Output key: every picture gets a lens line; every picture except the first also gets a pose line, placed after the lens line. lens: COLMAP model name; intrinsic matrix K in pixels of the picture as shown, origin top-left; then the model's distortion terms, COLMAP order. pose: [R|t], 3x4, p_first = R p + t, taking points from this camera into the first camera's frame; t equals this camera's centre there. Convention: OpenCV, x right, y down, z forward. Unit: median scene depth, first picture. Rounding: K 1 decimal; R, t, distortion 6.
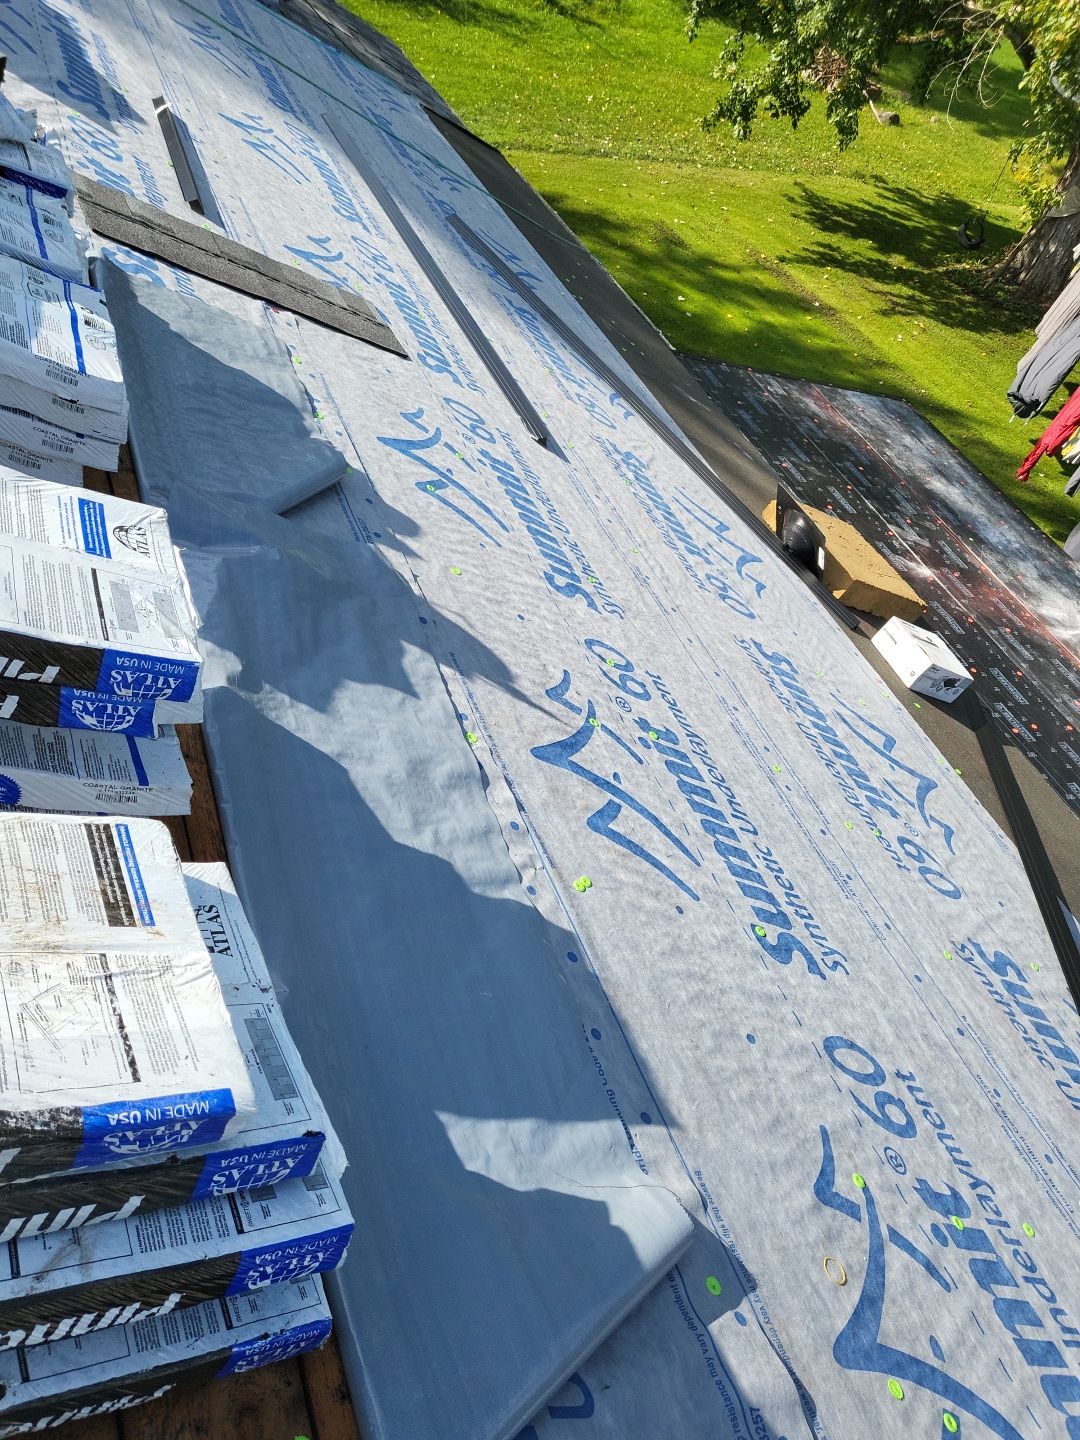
lens RADIAL K [[1102.3, 0, 542.6], [0, 1102.3, 720.9], [0, 0, 1]] dist [-0.015640, 0.067887]
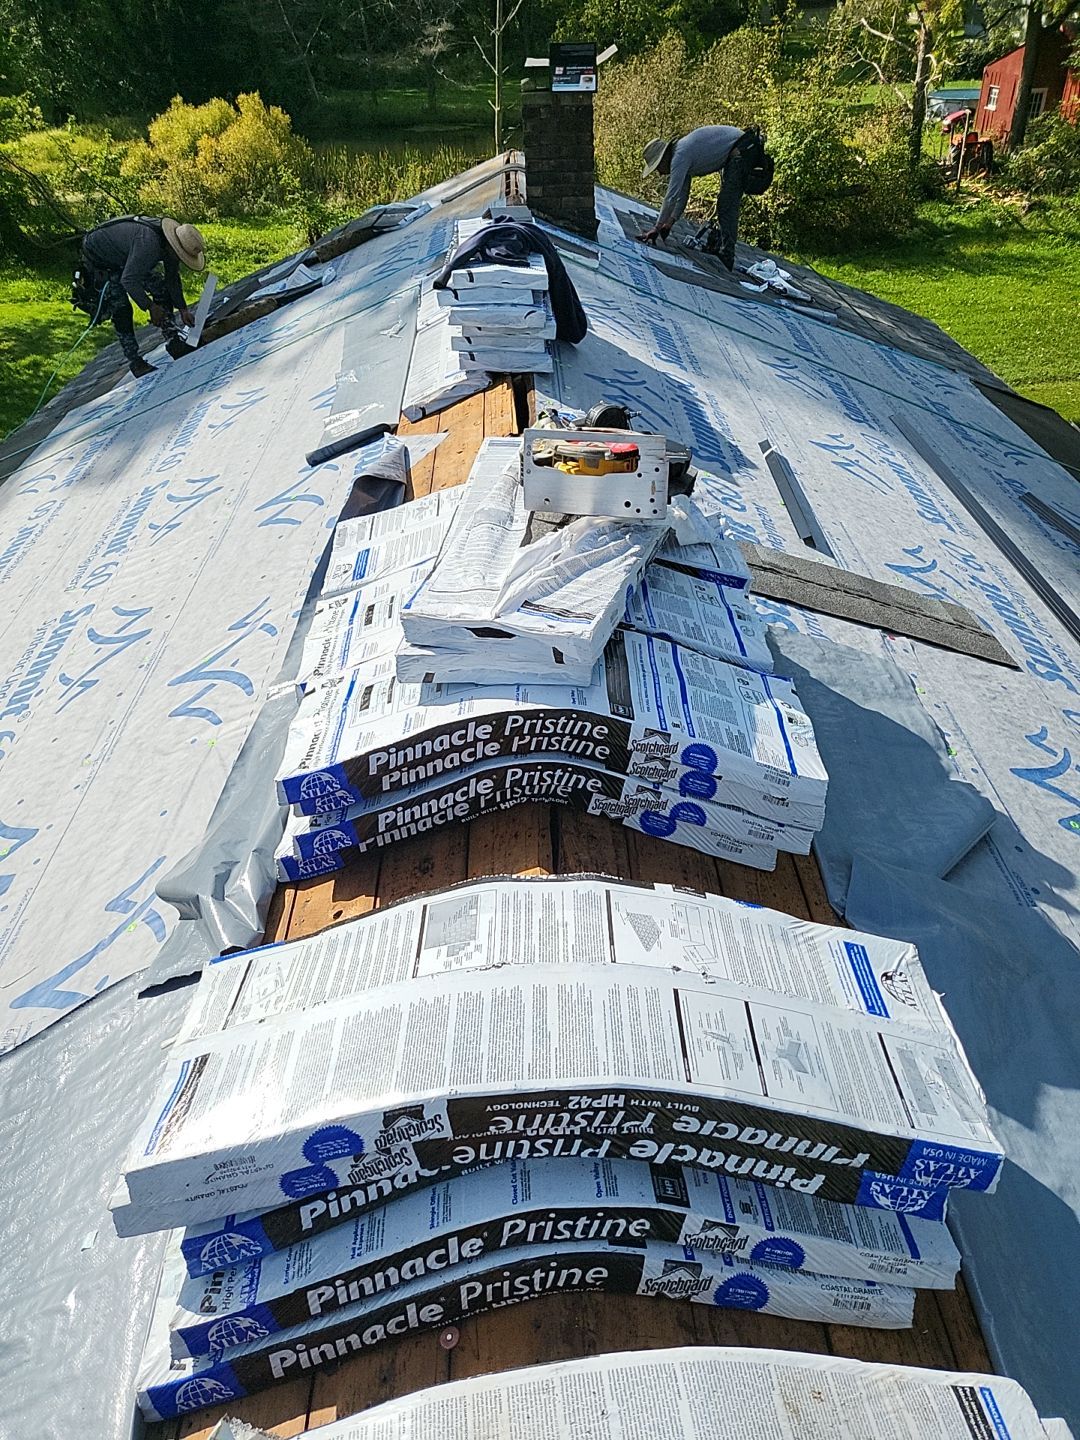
lens RADIAL K [[1102.3, 0, 545.1], [0, 1102.3, 718.6], [0, 0, 1]] dist [-0.015640, 0.067887]
pose [[0.909678, -0.009582, -0.415204, -0.110013], [-0.070368, 0.981723, -0.176827, -0.092838], [0.409309, 0.190072, 0.892378, -0.038159]]
